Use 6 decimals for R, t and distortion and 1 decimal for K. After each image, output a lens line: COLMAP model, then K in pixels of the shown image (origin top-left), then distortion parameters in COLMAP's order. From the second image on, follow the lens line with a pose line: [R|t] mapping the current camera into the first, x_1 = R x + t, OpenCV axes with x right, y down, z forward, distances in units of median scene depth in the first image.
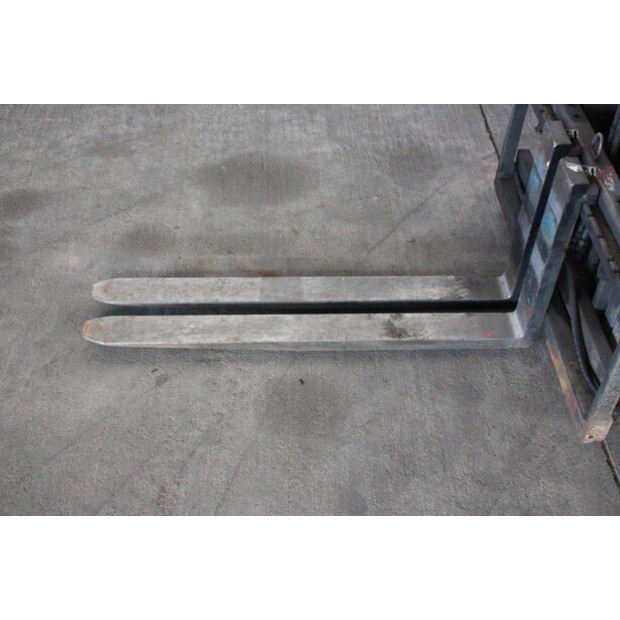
lens RADIAL K [[796.6, 0, 316.5], [0, 796.6, 307.3], [0, 0, 1]] dist [0.015402, 0.000000]
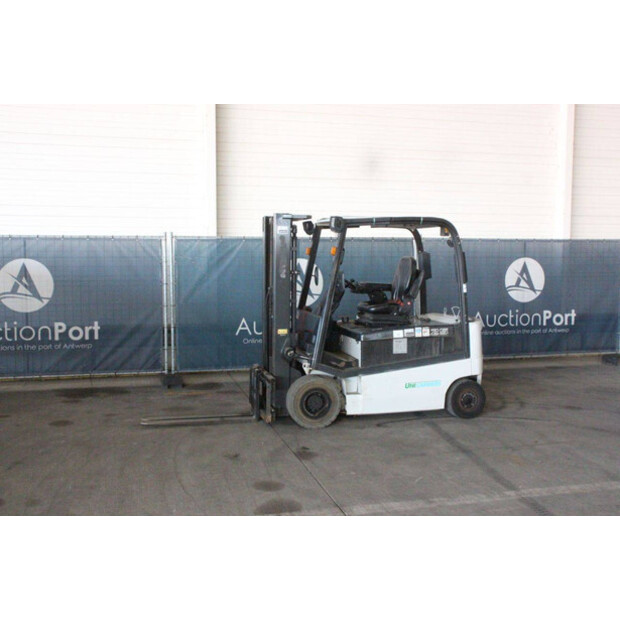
lens RADIAL K [[680.0, 0, 300.5], [0, 680.0, 312.8], [0, 0, 1]] dist [-0.018515, 0.000000]
pose [[0.979327, -0.035698, 0.199108, -0.148586], [0.153443, 0.772476, -0.616227, 1.515678], [-0.131808, 0.634040, 0.761984, -1.659948]]
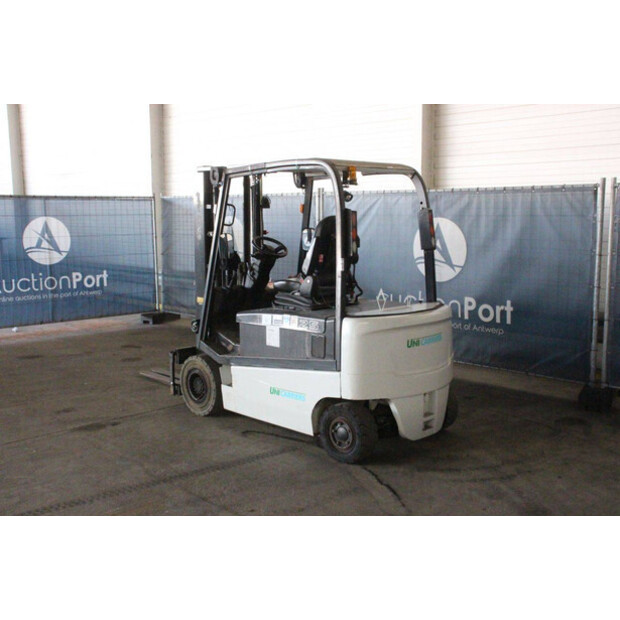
lens RADIAL K [[714.2, 0, 315.1], [0, 714.2, 302.7], [0, 0, 1]] dist [-0.015582, 0.000000]
pose [[0.676699, 0.071558, -0.732774, 2.583208], [-0.500257, 0.774929, -0.386301, 0.630767], [0.540205, 0.627985, 0.560191, -0.683861]]
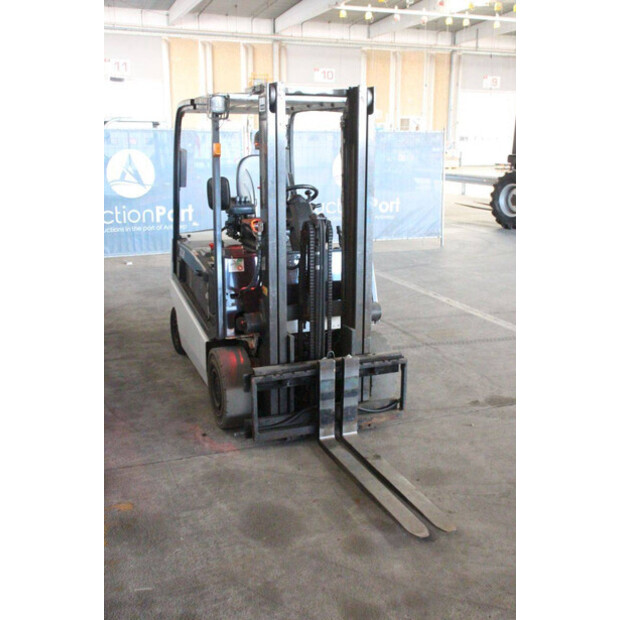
lens RADIAL K [[680.0, 0, 310.3], [0, 680.0, 307.3], [0, 0, 1]] dist [-0.018515, 0.000000]
pose [[-0.323892, -0.249581, 0.912581, -1.272892], [0.649614, 0.642589, 0.406301, -0.980139], [-0.687819, 0.724423, -0.045998, 0.806176]]
